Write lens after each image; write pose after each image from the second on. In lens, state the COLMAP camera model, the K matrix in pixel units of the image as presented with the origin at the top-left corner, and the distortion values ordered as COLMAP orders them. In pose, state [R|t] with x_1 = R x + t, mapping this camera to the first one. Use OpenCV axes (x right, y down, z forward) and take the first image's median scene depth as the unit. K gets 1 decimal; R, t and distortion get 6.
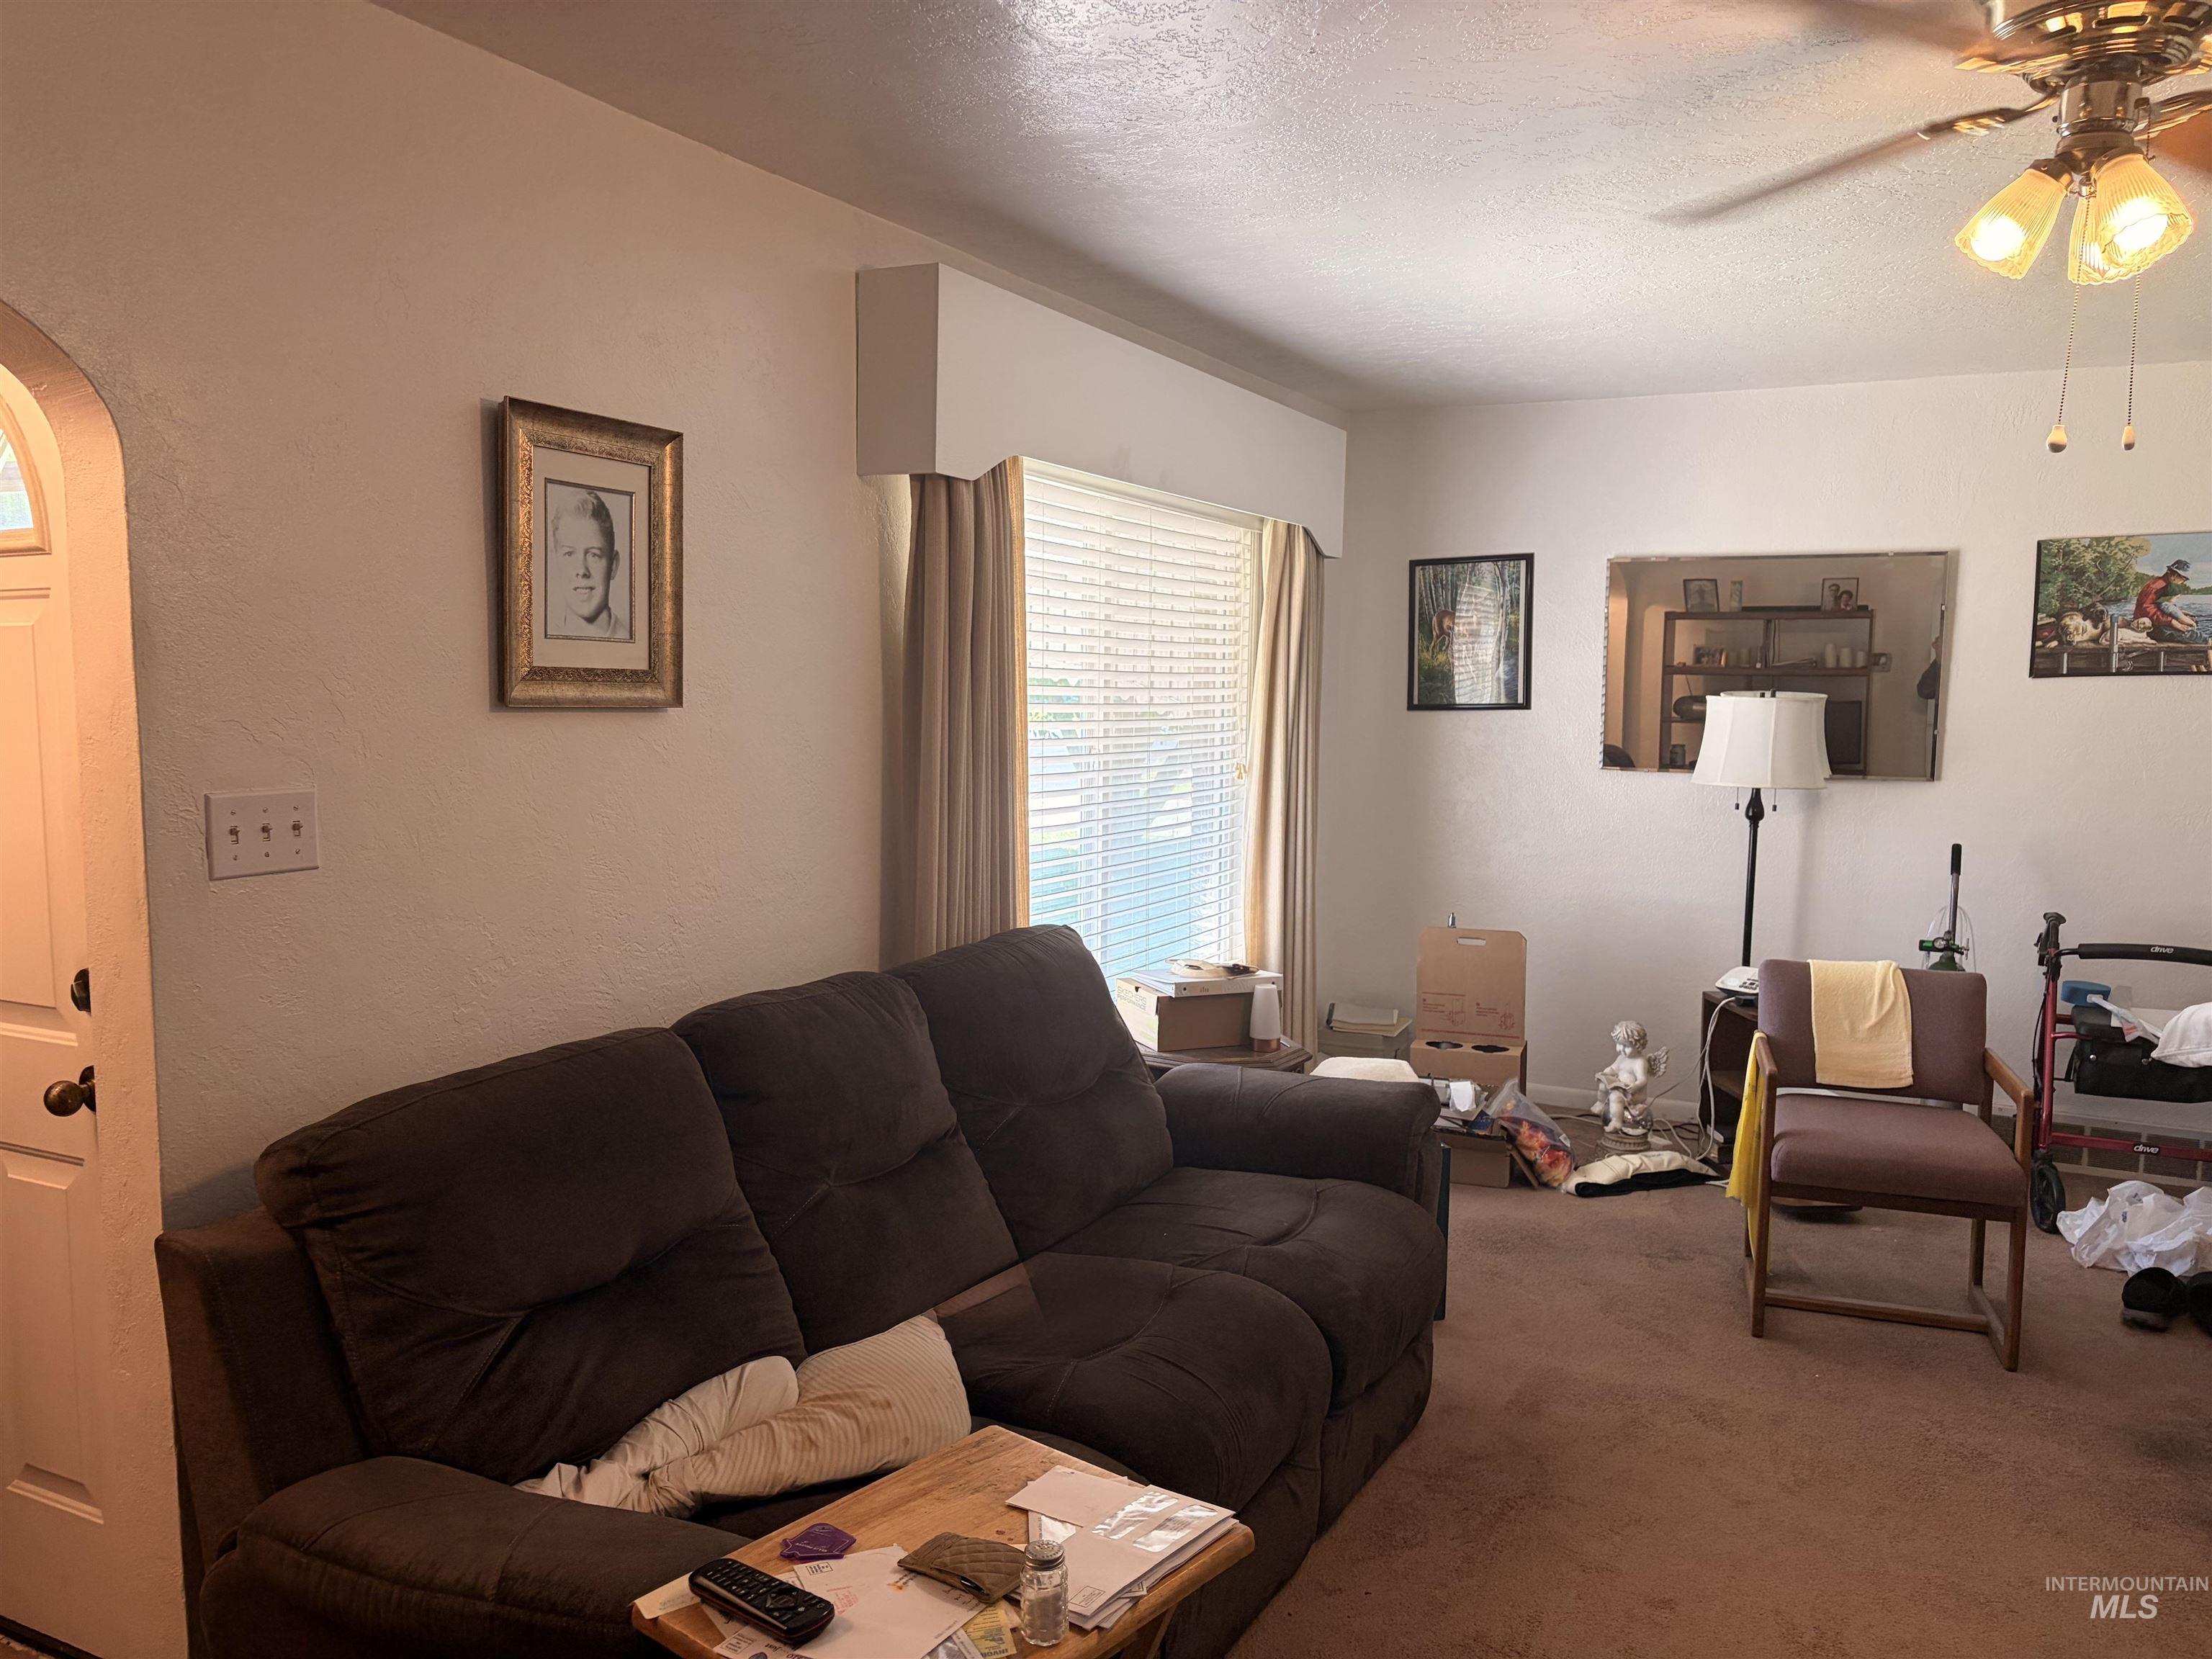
lens RADIAL K [[1663.6, 0, 1106.0], [0, 1663.6, 829.5], [0, 0, 1]] dist [0.008209, 0.003320]
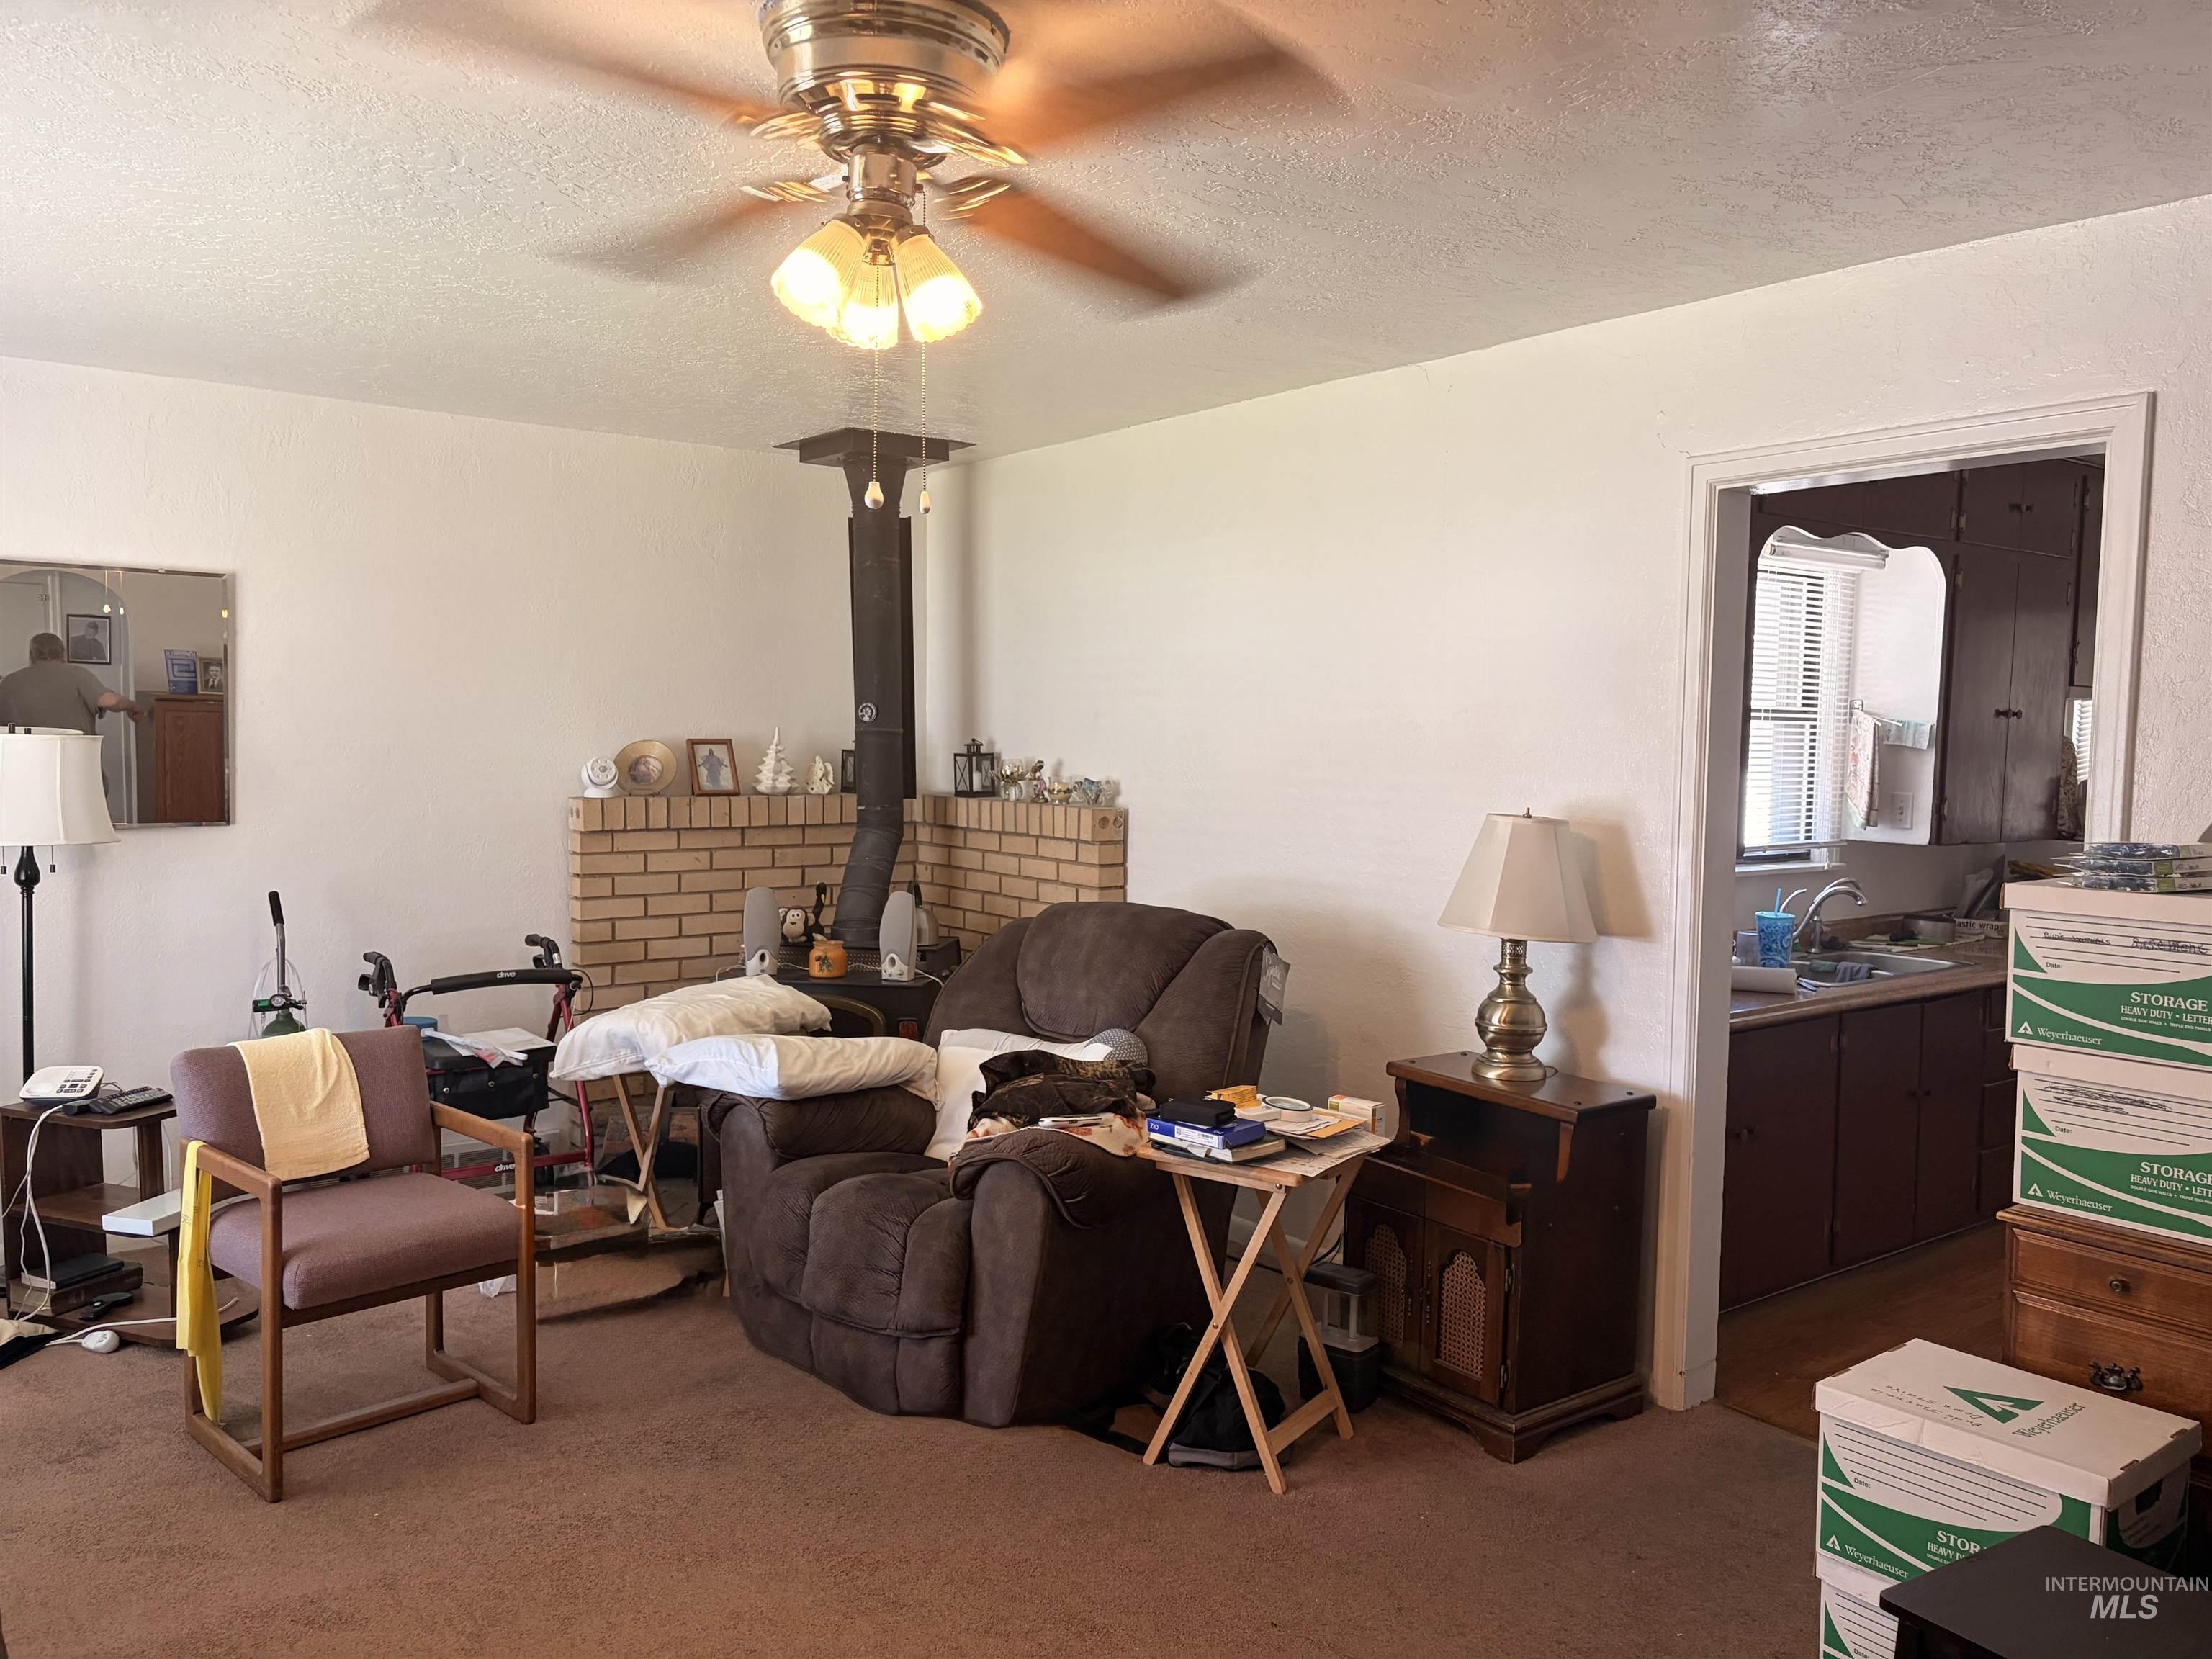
lens RADIAL K [[1663.6, 0, 1106.0], [0, 1663.6, 829.5], [0, 0, 1]] dist [0.008209, 0.003320]
pose [[0.428803, -0.059320, 0.901448, -0.130509], [0.073860, 0.996803, 0.030461, -0.020707], [-0.900374, 0.053519, 0.431813, 0.192395]]
